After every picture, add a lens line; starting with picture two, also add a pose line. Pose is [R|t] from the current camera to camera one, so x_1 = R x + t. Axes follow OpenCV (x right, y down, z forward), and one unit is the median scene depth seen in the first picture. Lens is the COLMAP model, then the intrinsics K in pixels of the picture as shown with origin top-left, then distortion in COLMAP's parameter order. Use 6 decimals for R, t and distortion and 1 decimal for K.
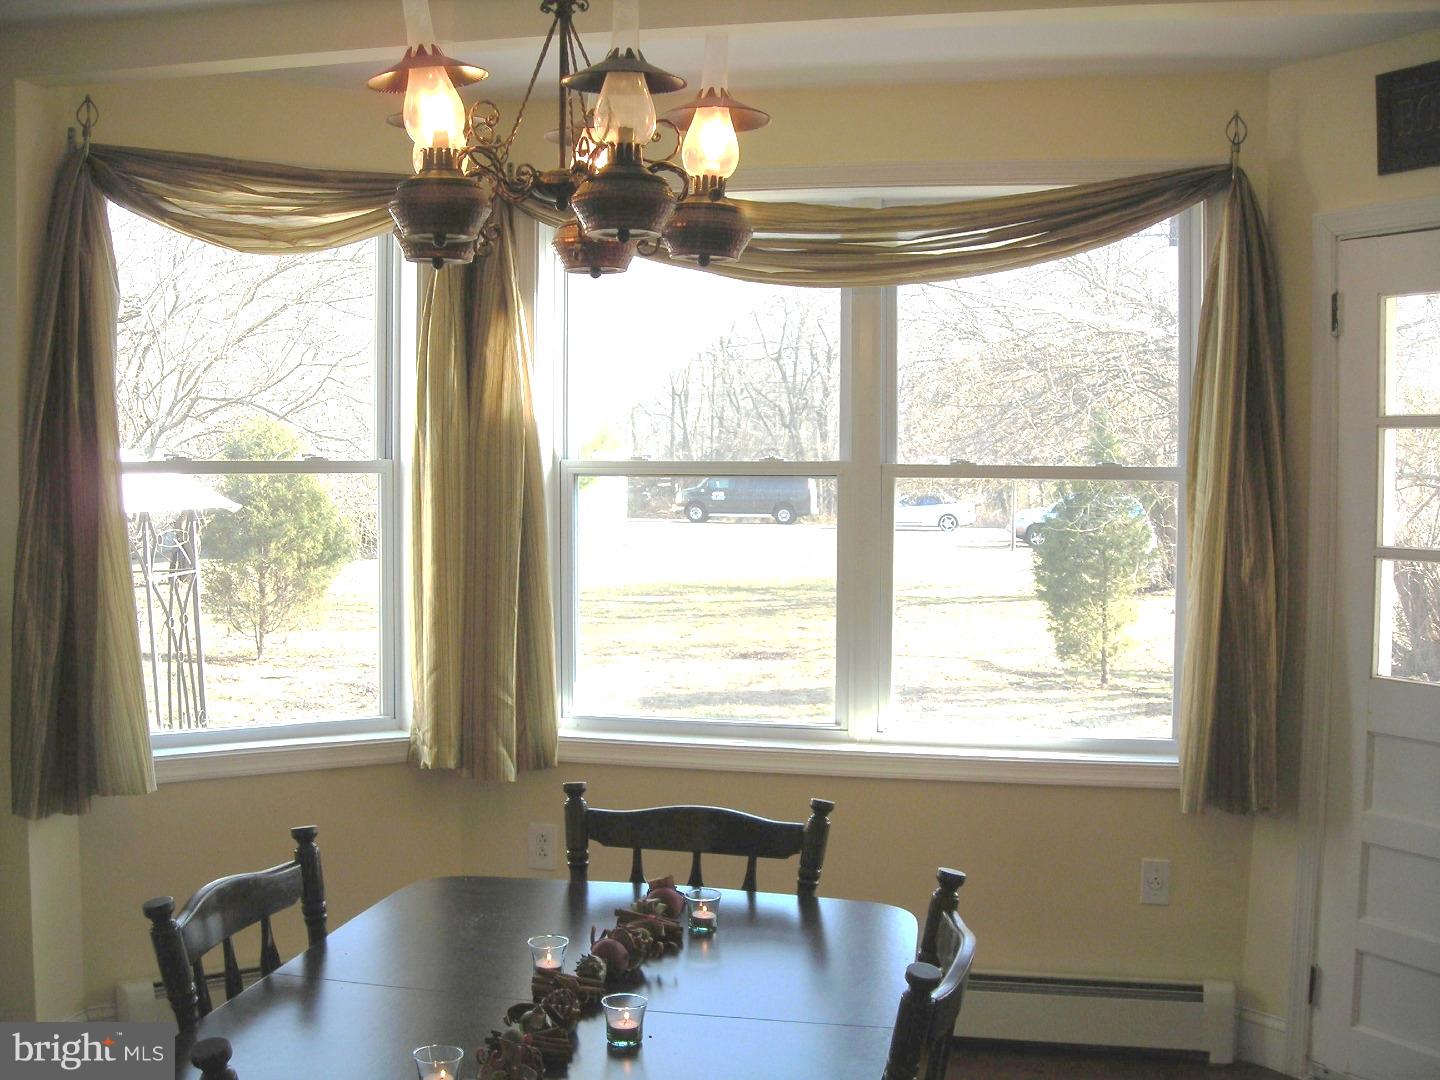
lens RADIAL K [[1648.1, 0, 720.0], [0, 1648.1, 540.0], [0, 0, 1]] dist [-0.129165, 0.024040]
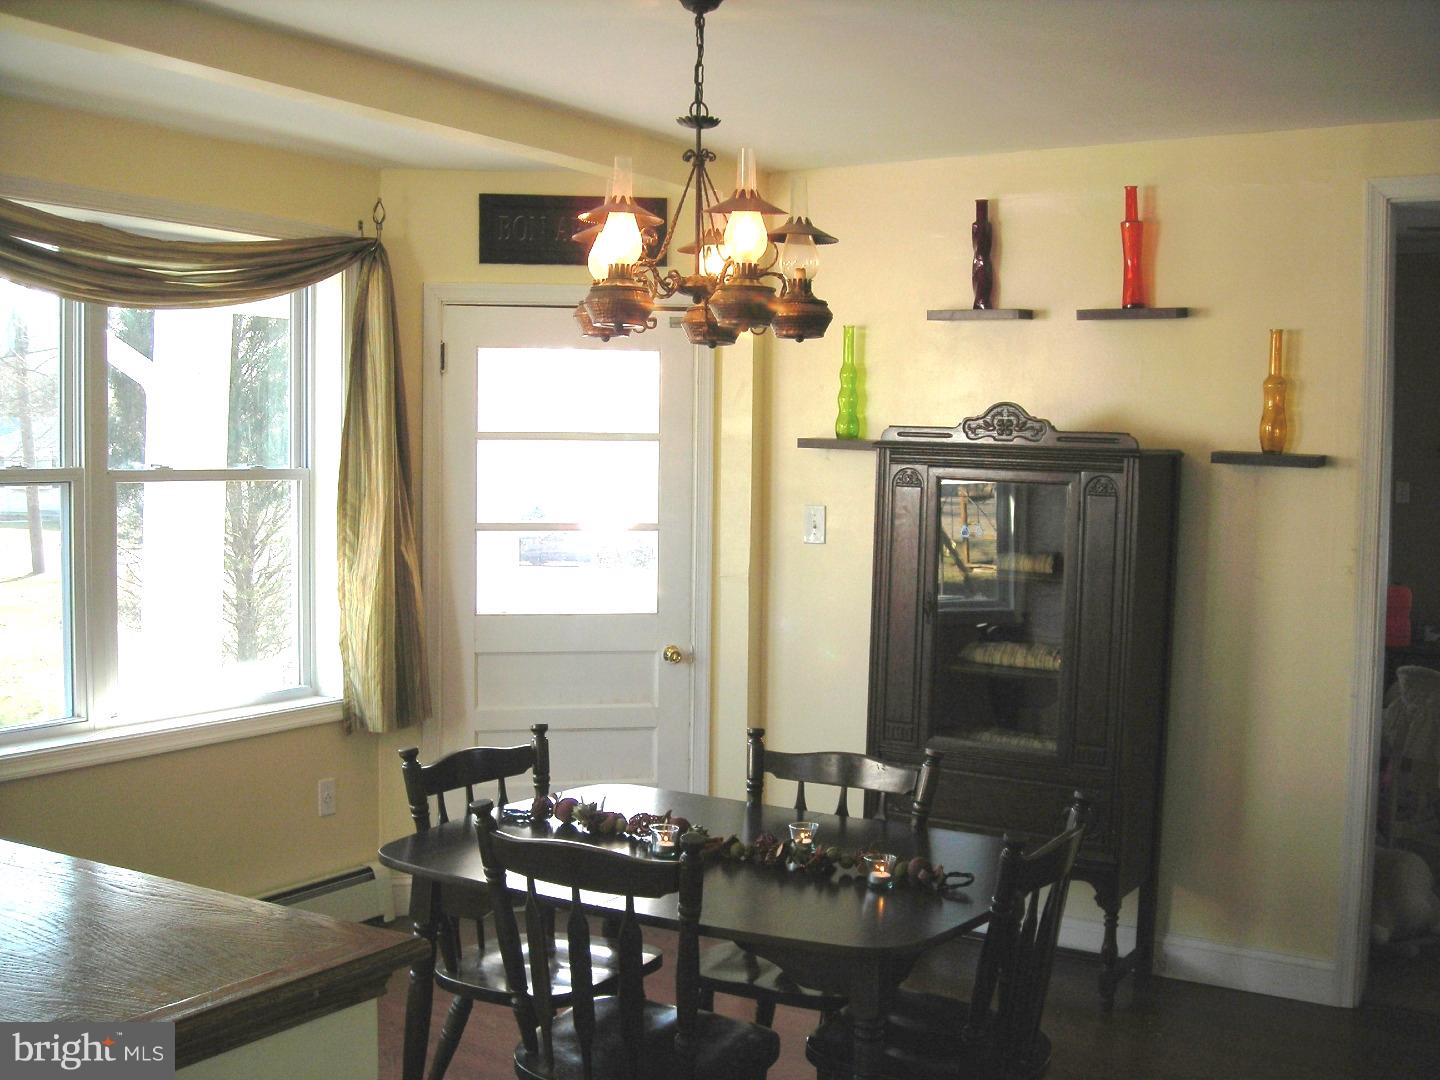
lens RADIAL K [[1648.1, 0, 720.0], [0, 1648.1, 540.0], [0, 0, 1]] dist [-0.129165, 0.024040]
pose [[0.322257, -0.055173, 0.945043, -0.887840], [0.040789, 0.998182, 0.044367, -0.035864], [-0.945773, 0.024250, 0.323921, 0.318996]]
